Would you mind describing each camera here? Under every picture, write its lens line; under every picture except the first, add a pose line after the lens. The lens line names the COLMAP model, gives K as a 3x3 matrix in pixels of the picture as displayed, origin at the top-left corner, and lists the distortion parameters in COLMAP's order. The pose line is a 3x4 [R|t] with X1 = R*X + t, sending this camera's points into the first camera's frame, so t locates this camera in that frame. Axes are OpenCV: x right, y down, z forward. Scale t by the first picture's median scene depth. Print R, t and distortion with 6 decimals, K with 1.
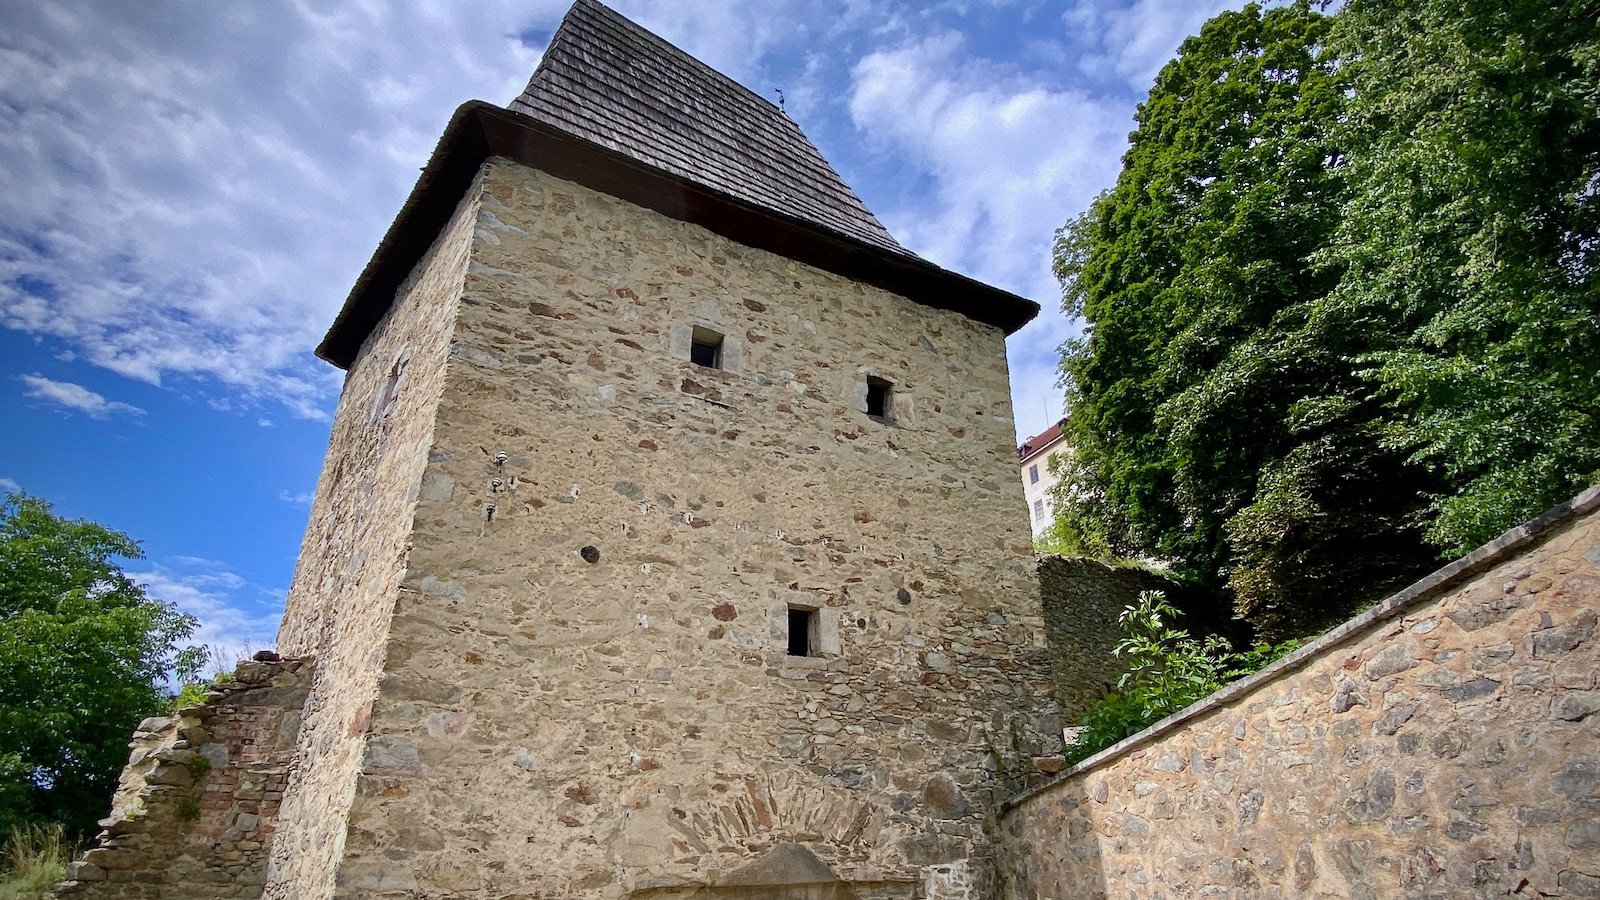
lens RADIAL K [[884.7, 0, 808.6], [0, 884.7, 457.7], [0, 0, 1]] dist [0.011529, -0.004118]
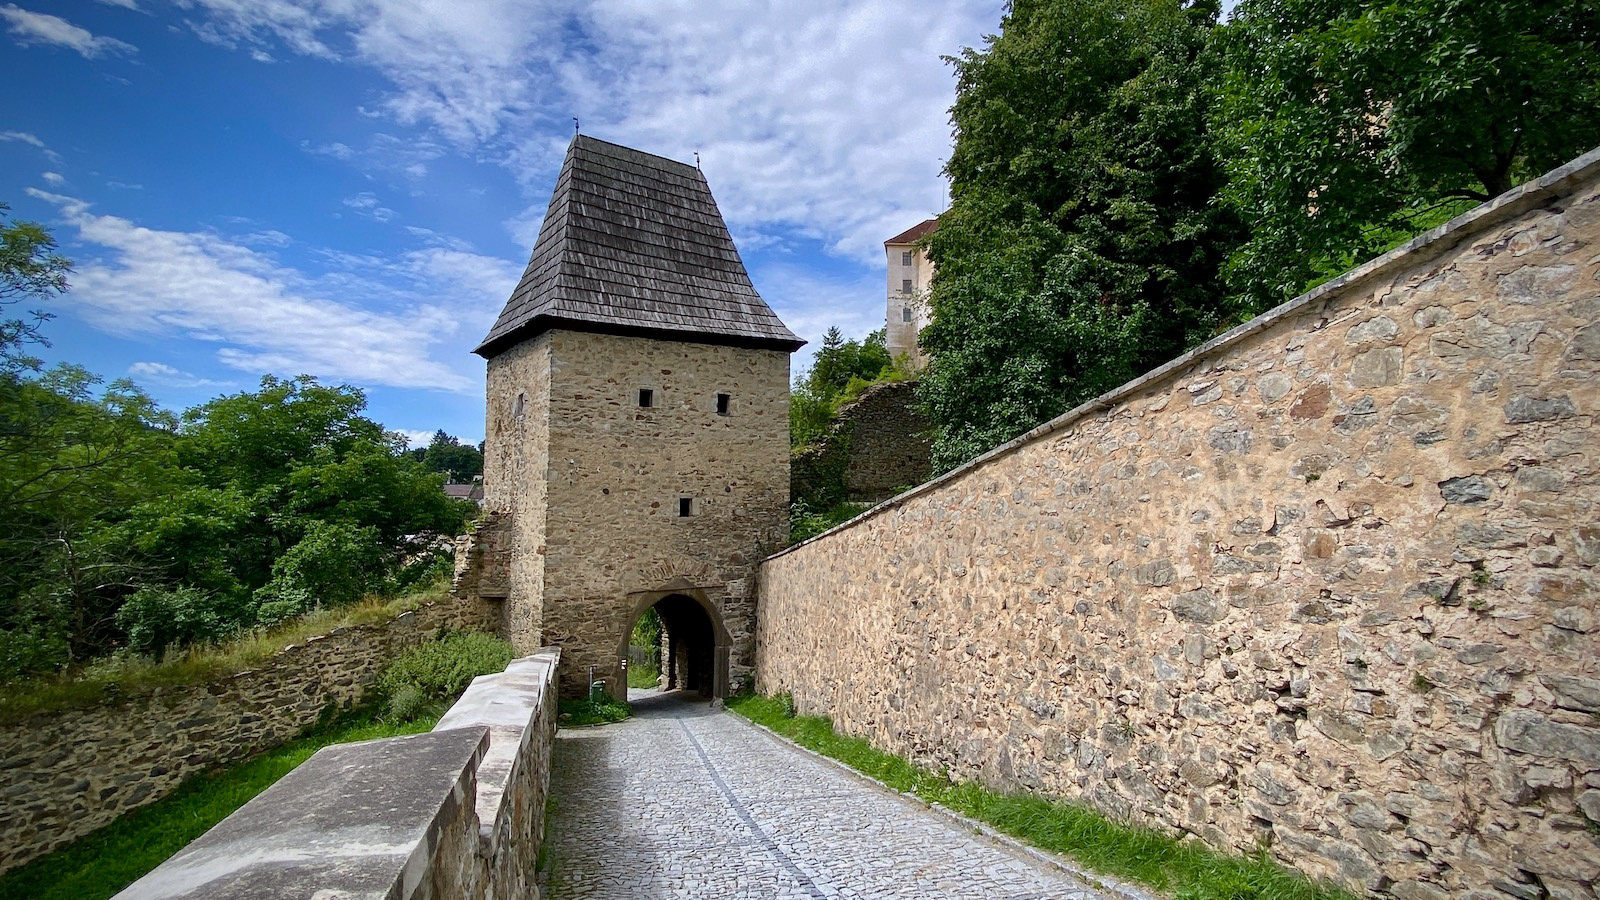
lens RADIAL K [[821.6, 0, 853.3], [0, 821.6, 459.7], [0, 0, 1]] dist [0.017135, -0.011553]
pose [[0.999751, 0.007385, 0.021056, 0.457900], [-0.014814, 0.925351, 0.378823, -0.917796], [-0.016687, -0.379040, 0.925230, -1.333163]]
